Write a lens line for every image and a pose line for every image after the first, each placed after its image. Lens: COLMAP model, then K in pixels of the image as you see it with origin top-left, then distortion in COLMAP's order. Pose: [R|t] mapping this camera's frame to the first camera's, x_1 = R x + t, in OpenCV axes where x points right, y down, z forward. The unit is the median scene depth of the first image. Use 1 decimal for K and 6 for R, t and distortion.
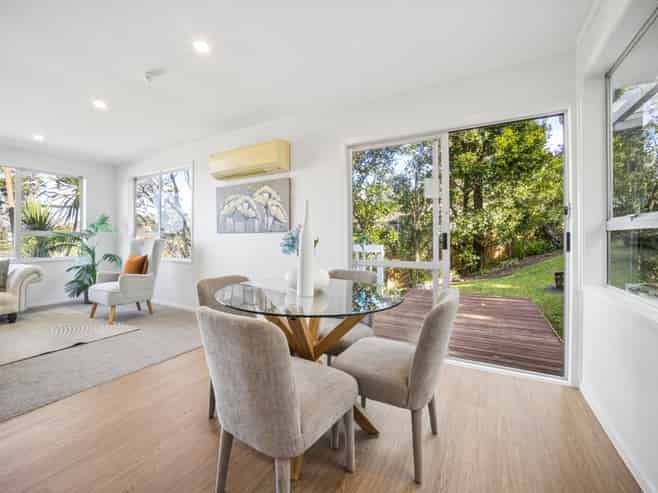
lens RADIAL K [[292.3, 0, 329.0], [0, 292.3, 246.5], [0, 0, 1]] dist [0.000158, 0.000026]
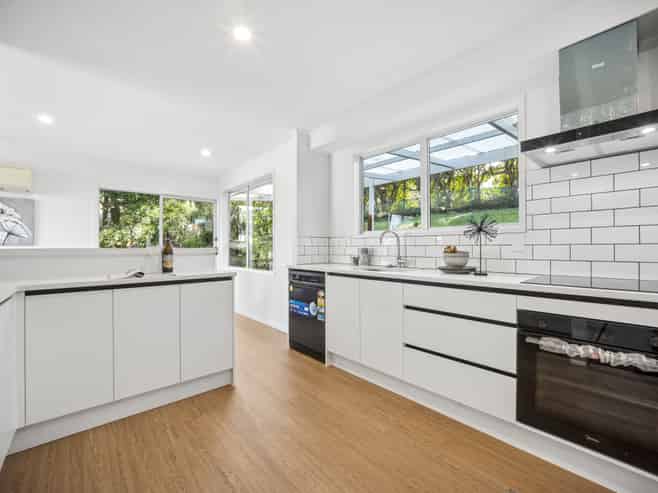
lens RADIAL K [[292.3, 0, 329.0], [0, 292.3, 246.5], [0, 0, 1]] dist [0.000158, 0.000026]
pose [[0.345004, 0.001585, 0.938600, -0.805405], [0.026878, 0.999572, -0.011568, -0.001643], [-0.938216, 0.029219, 0.344814, -0.495946]]
